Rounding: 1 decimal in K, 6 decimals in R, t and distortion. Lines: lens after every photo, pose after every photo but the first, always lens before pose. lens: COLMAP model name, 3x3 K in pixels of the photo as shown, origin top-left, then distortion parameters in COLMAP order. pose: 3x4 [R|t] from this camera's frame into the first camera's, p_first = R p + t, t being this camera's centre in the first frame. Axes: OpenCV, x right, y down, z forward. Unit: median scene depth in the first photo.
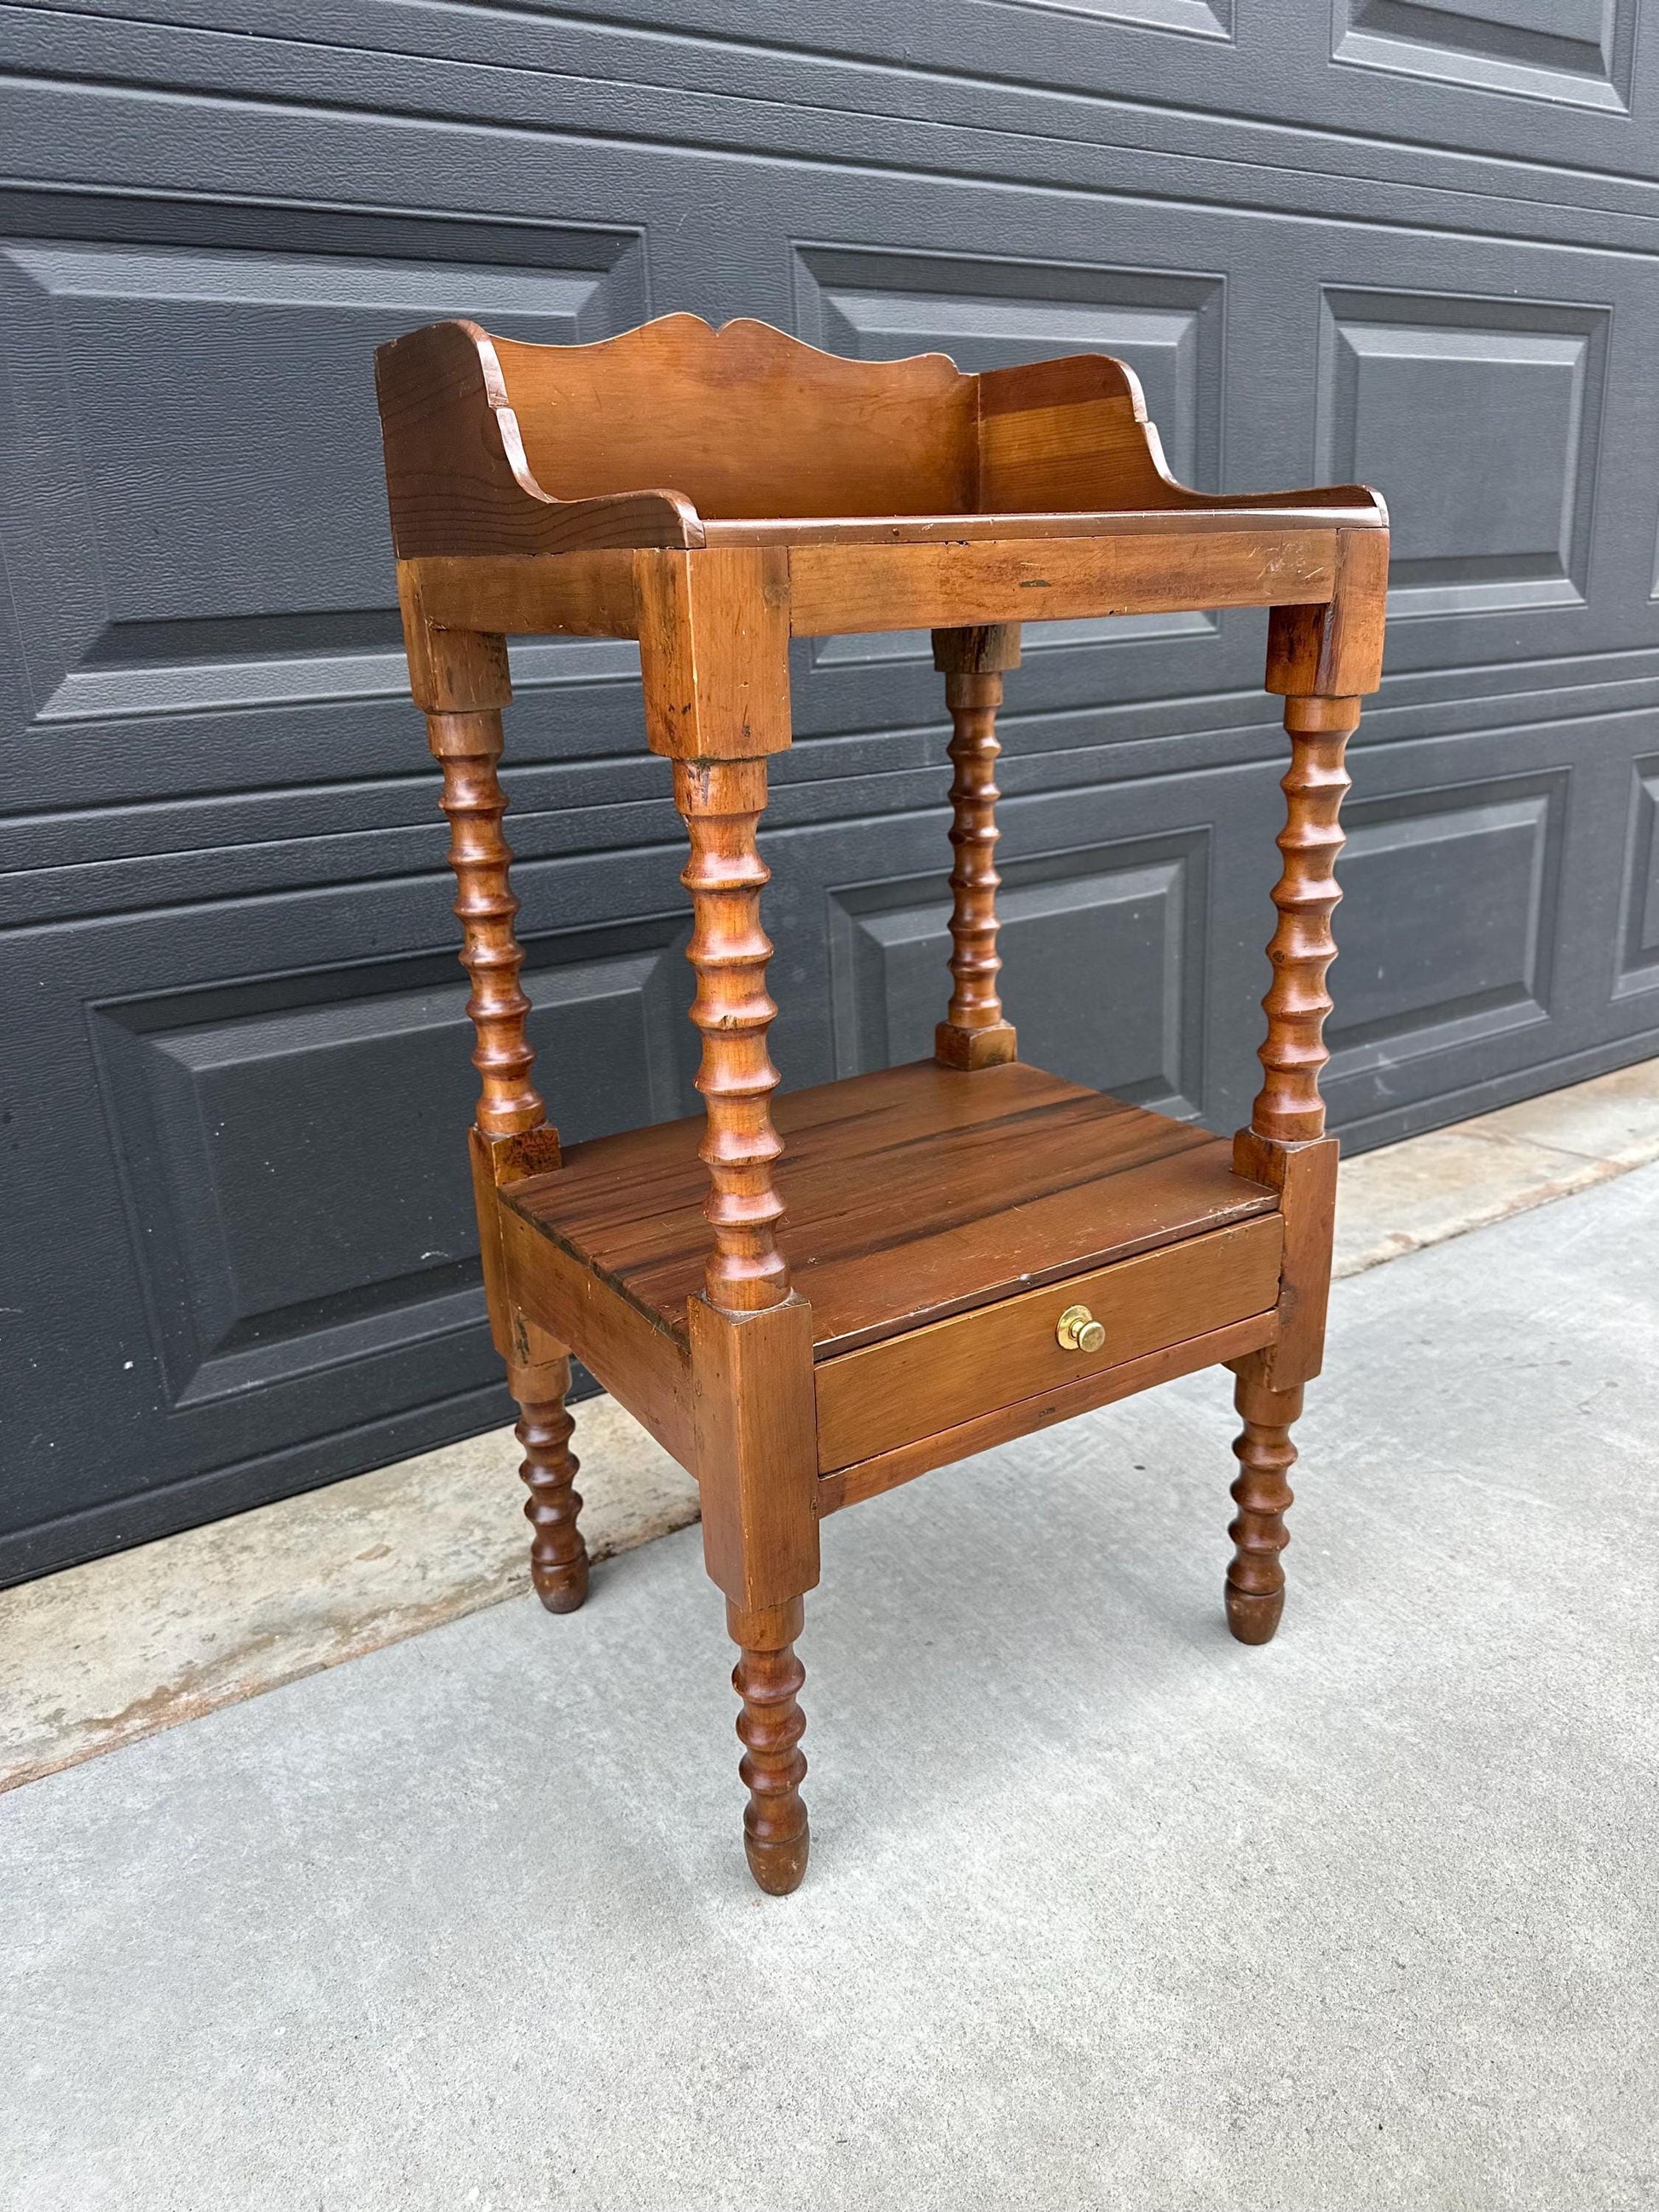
lens RADIAL K [[1575.1, 0, 836.3], [0, 1575.1, 1113.1], [0, 0, 1]] dist [0.038039, -0.066816]
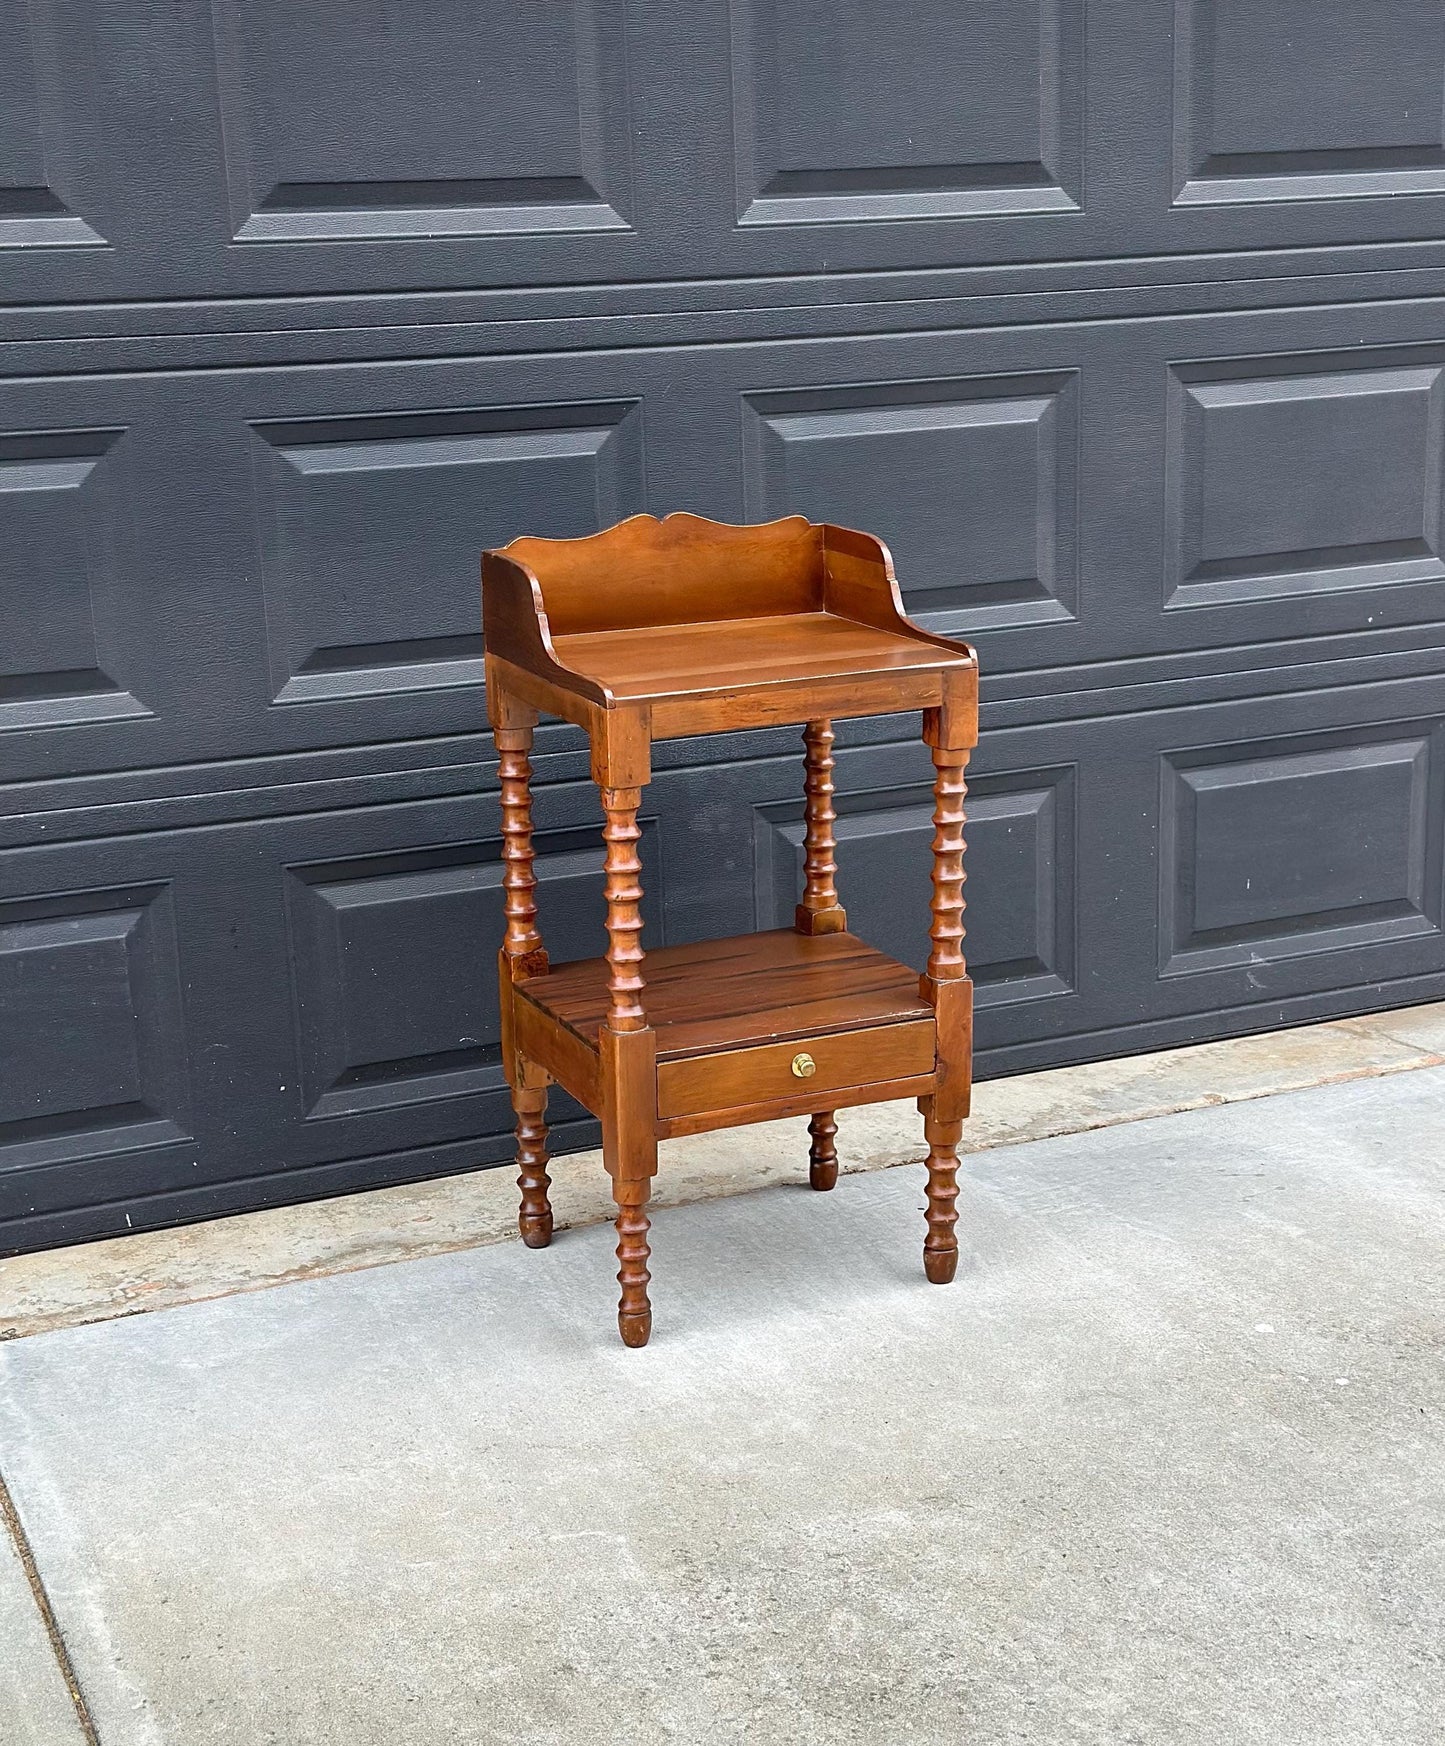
lens RADIAL K [[2721.0, 0, 742.3], [0, 2721.0, 954.4], [0, 0, 1]] dist [0.163225, -0.126475]
pose [[0.990312, 0.057575, -0.126361, 0.402997], [-0.061848, 0.997630, -0.030154, 0.086950], [0.124325, 0.037677, 0.991526, -1.906664]]
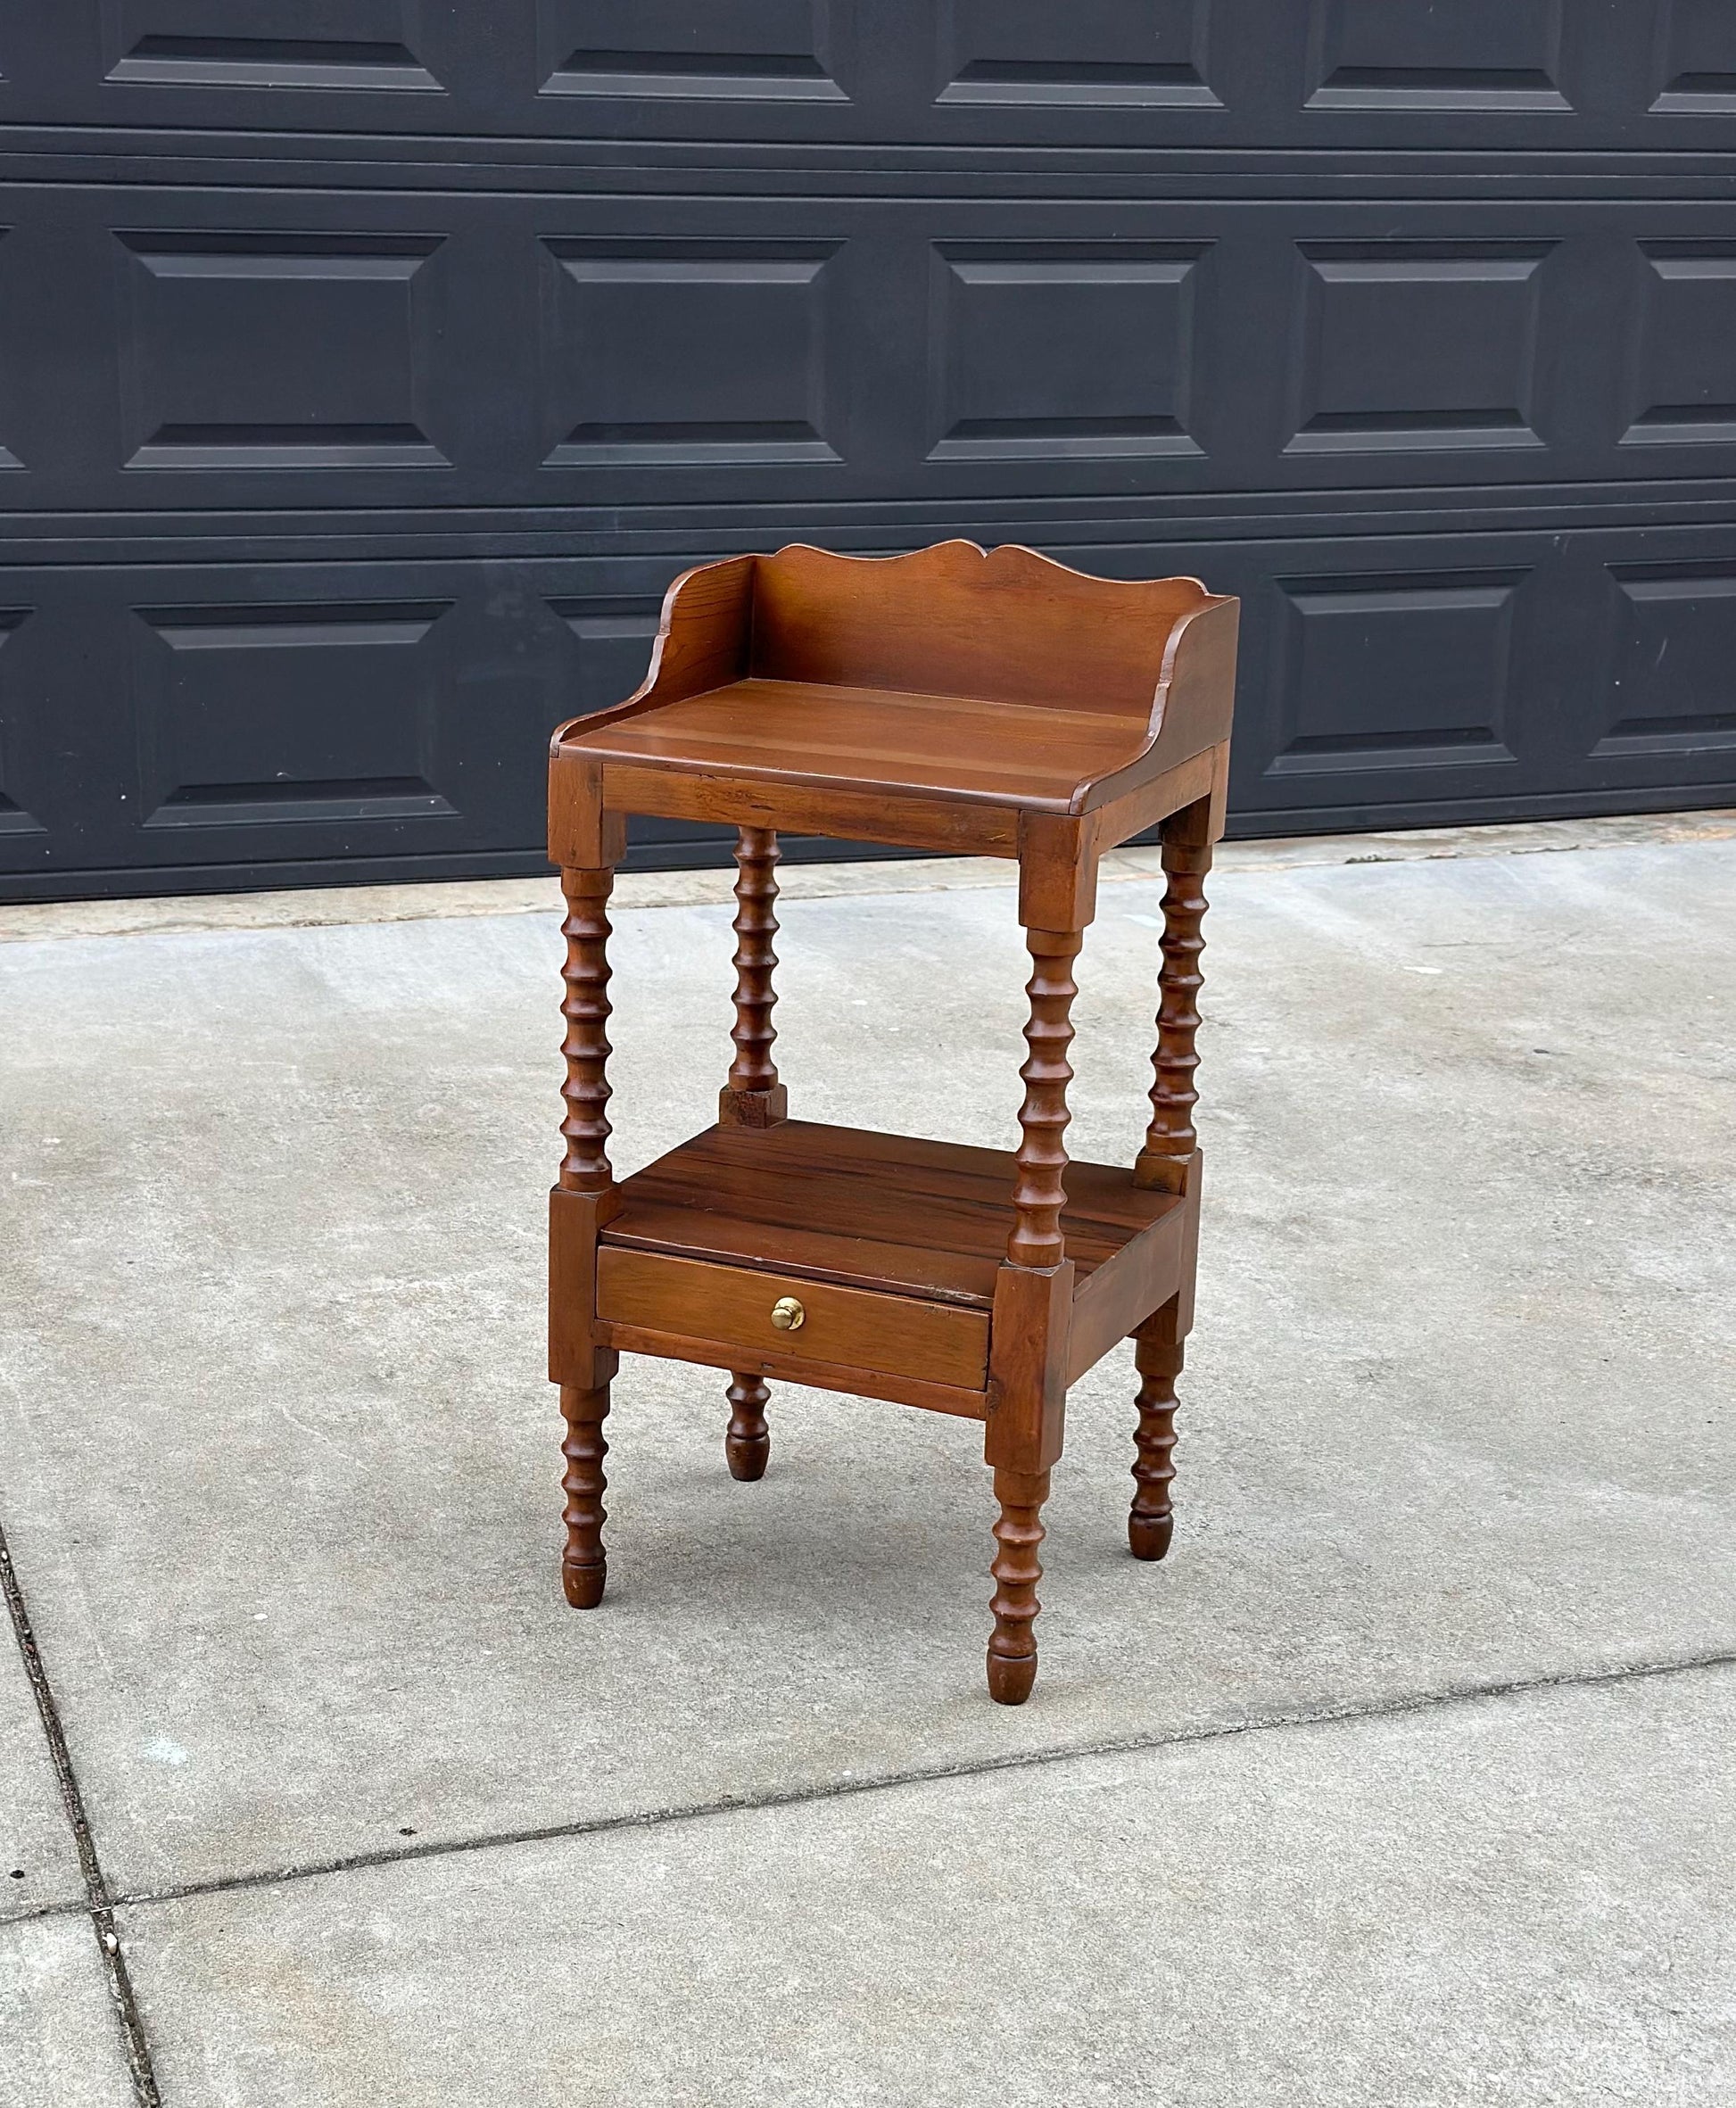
lens RADIAL K [[3426.9, 0, 807.1], [0, 3426.9, 1193.7], [0, 0, 1]] dist [0.165959, -0.178292]
pose [[0.973214, 0.127668, -0.191194, 1.394565], [-0.130628, 0.991427, -0.002905, 0.608925], [0.189184, 0.027803, 0.981548, -3.354859]]
